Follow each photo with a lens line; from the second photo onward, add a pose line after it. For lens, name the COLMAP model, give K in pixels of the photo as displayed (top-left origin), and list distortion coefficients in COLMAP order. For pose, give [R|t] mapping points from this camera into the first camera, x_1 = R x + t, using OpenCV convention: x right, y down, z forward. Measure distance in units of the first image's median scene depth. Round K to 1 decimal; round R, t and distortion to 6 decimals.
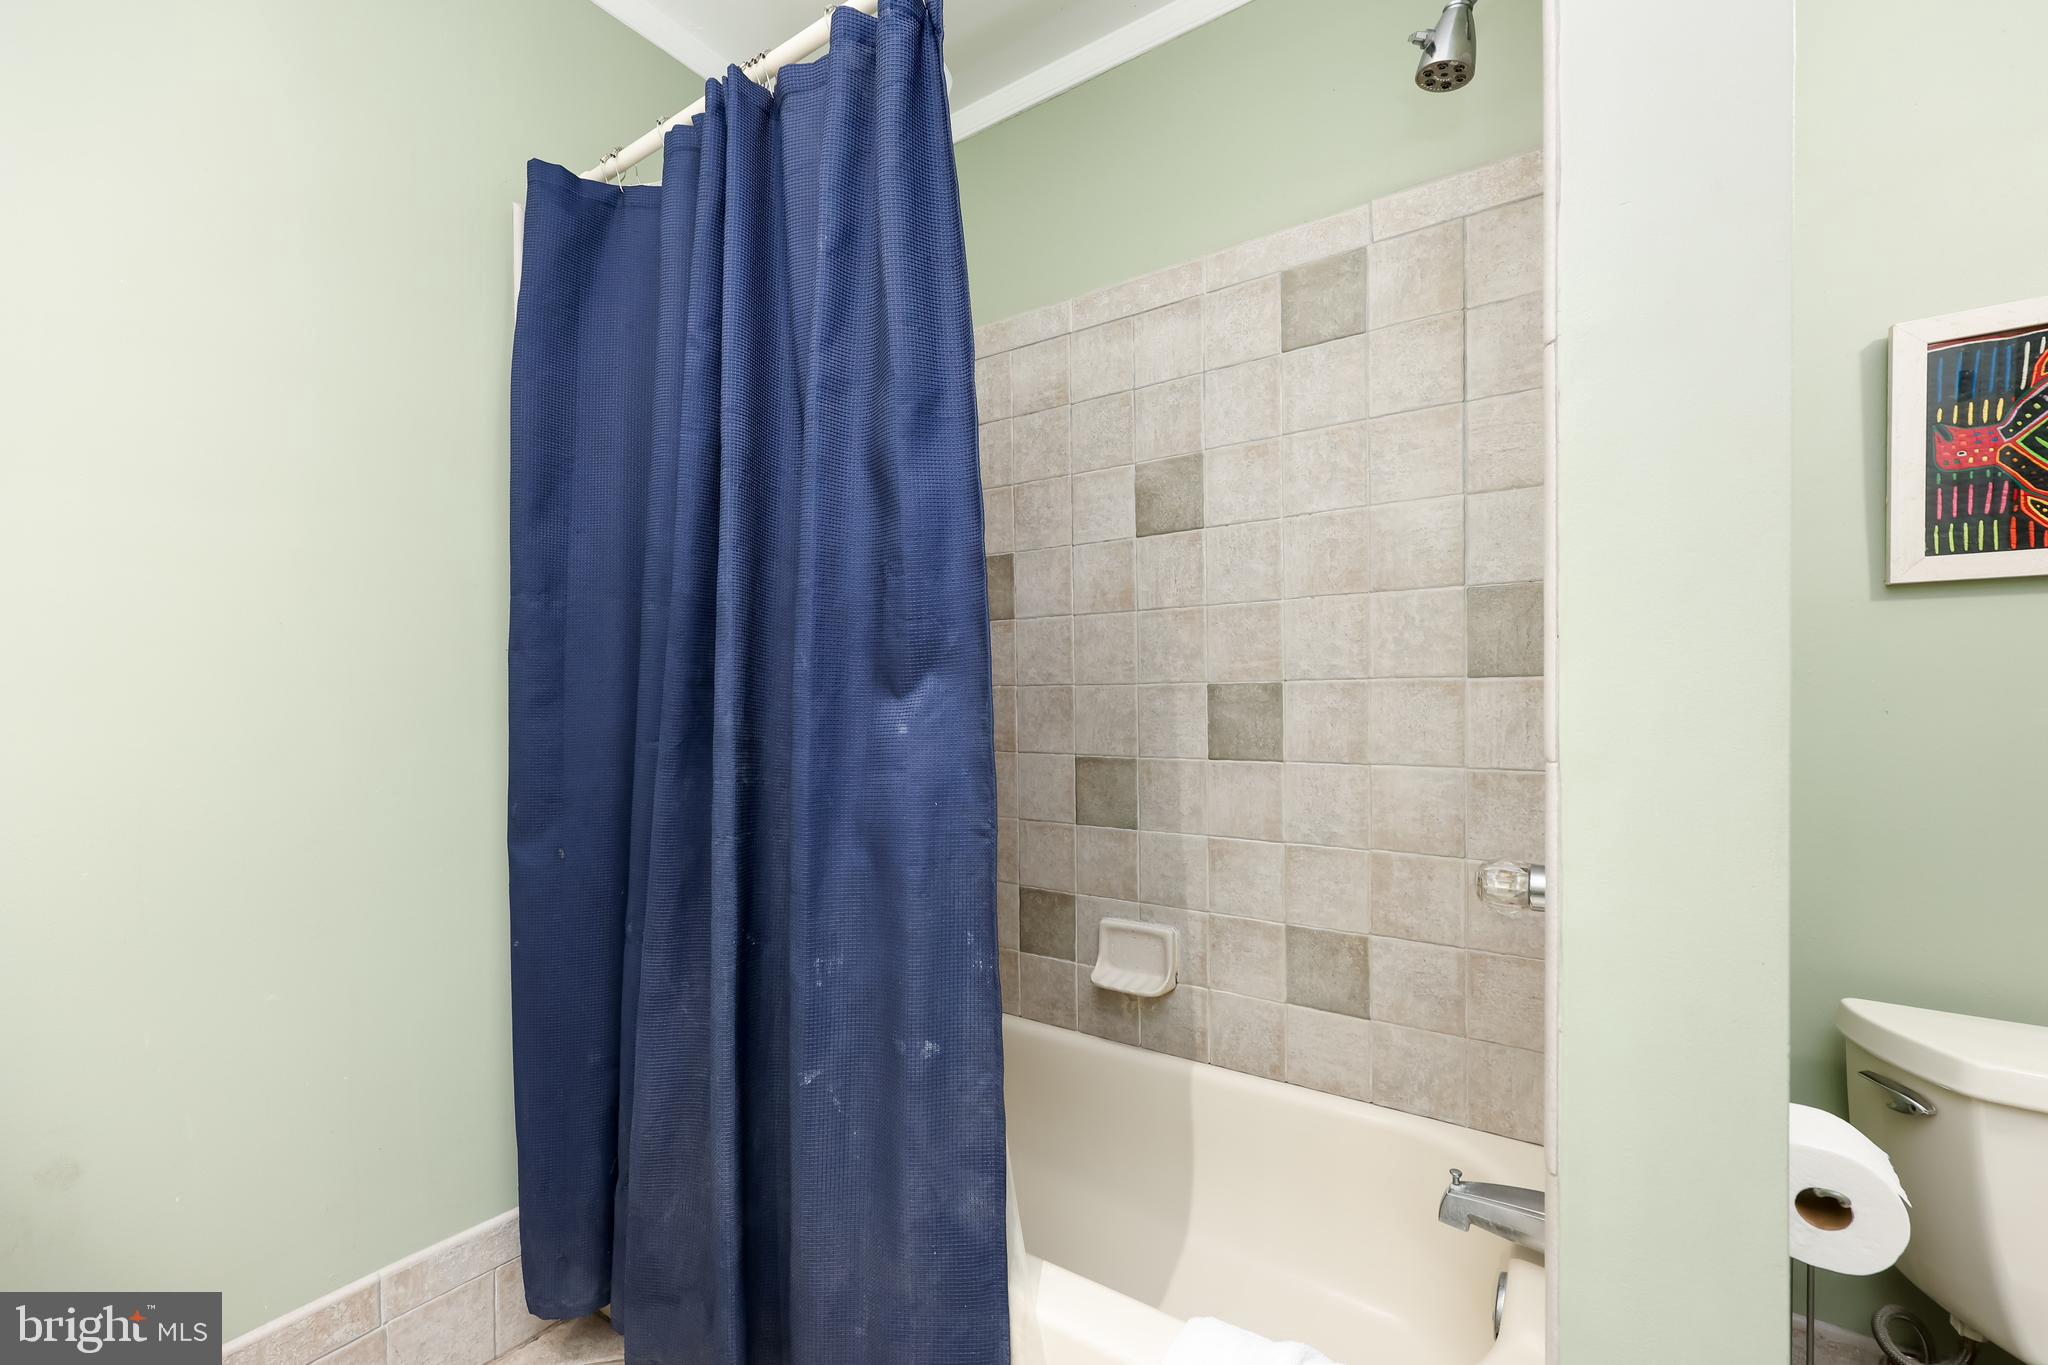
lens RADIAL K [[854.3, 0, 1022.2], [0, 854.3, 708.9], [0, 0, 1]] dist [-0.001400, -0.000418]
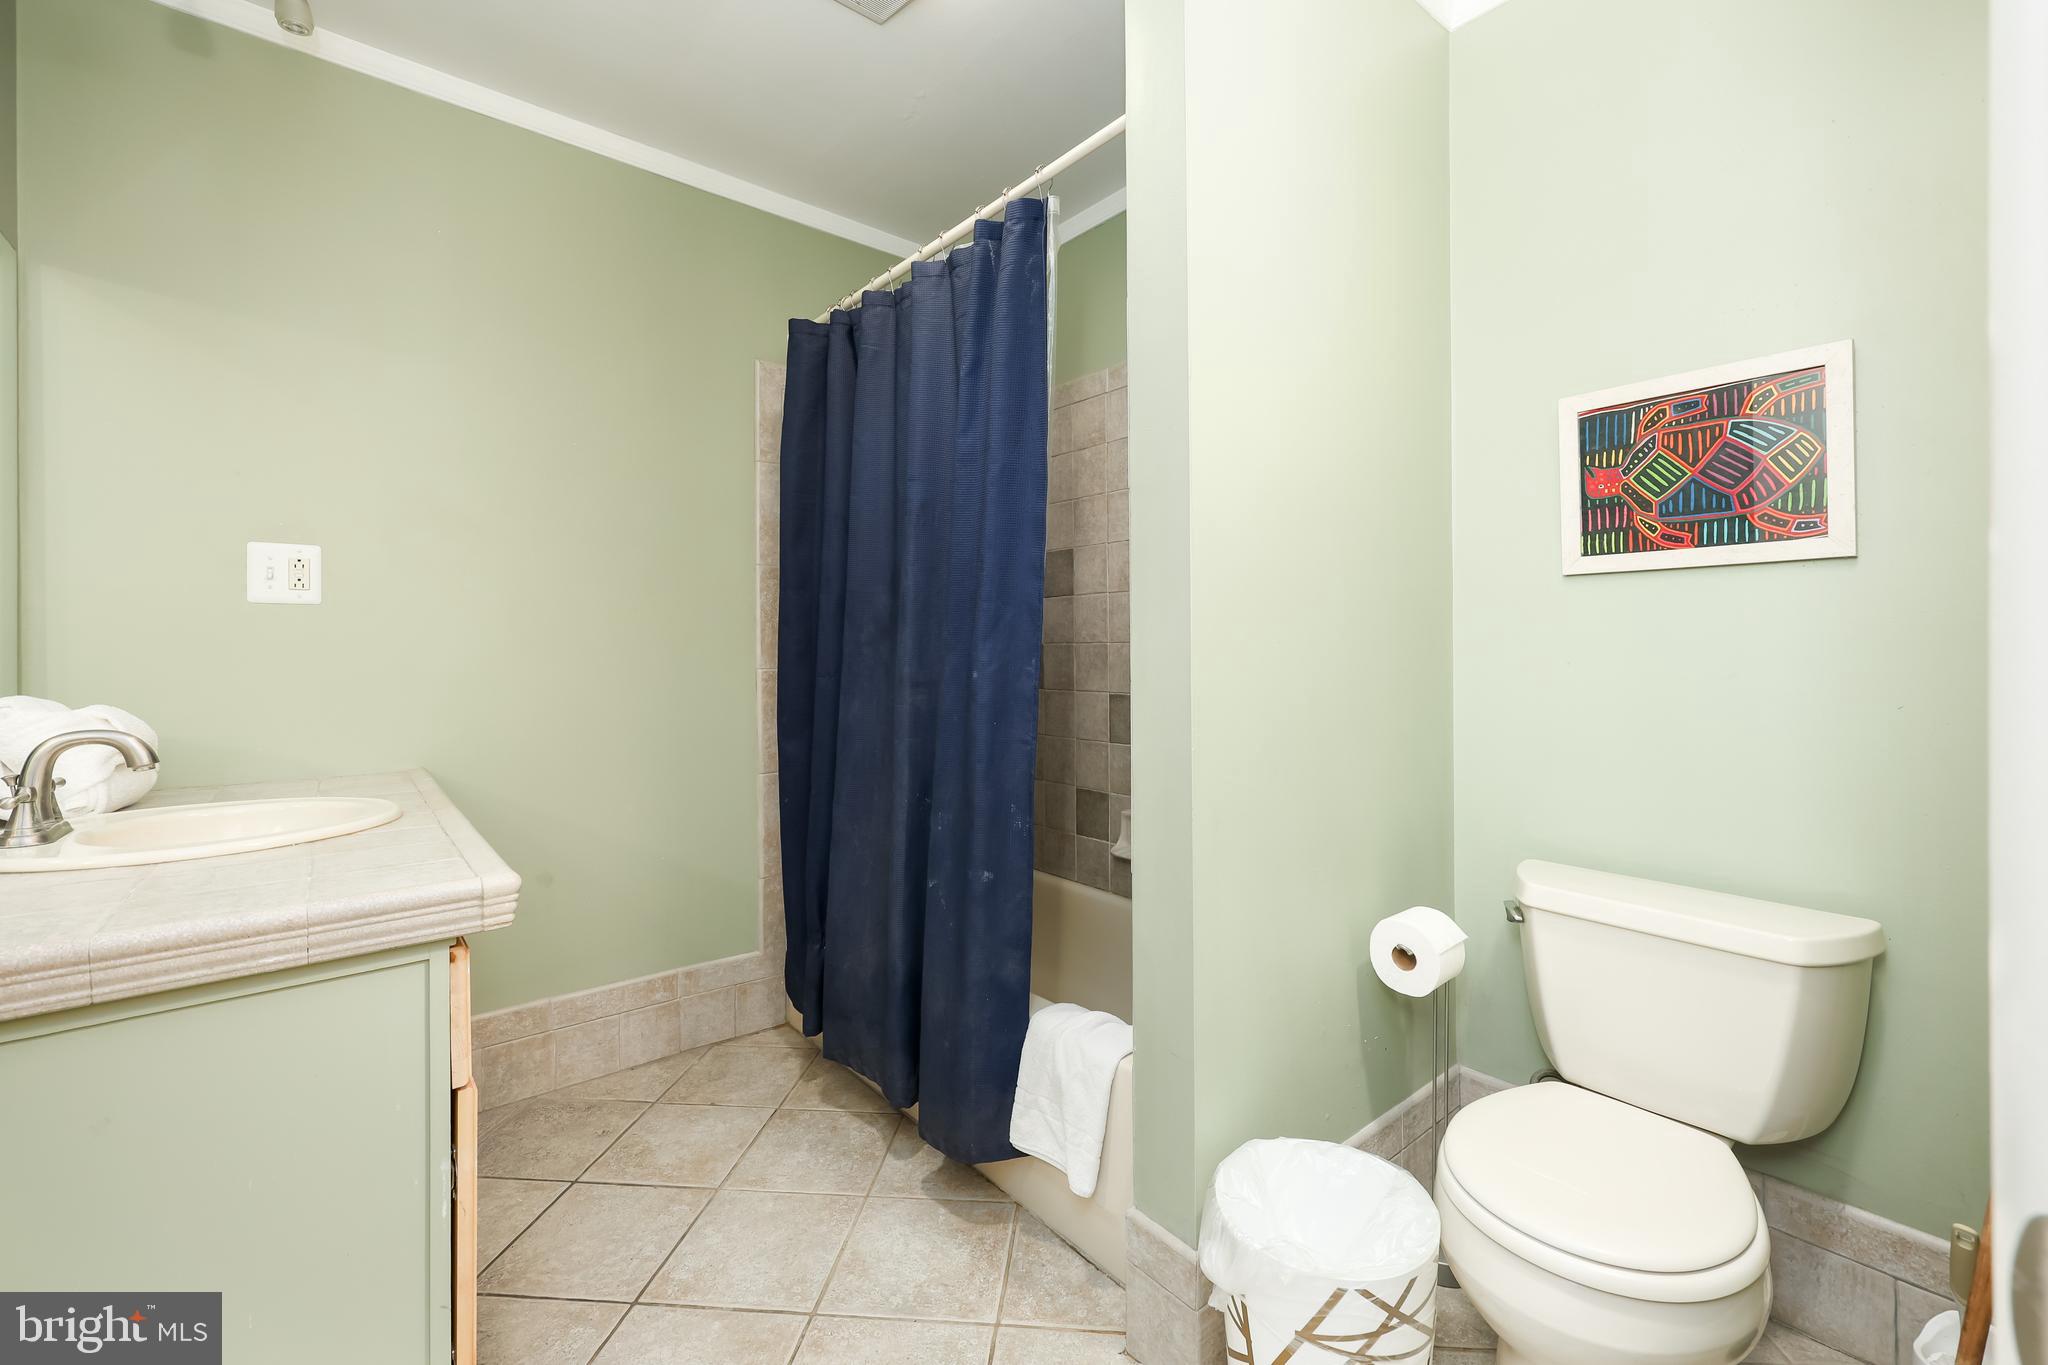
lens RADIAL K [[843.6, 0, 1030.8], [0, 843.6, 709.8], [0, 0, 1]] dist [-0.000175, -0.000257]
pose [[0.963243, 0.040472, -0.265565, 0.395605], [-0.031488, 0.998781, 0.038001, 0.042544], [0.266780, -0.028243, 0.963344, -0.476965]]
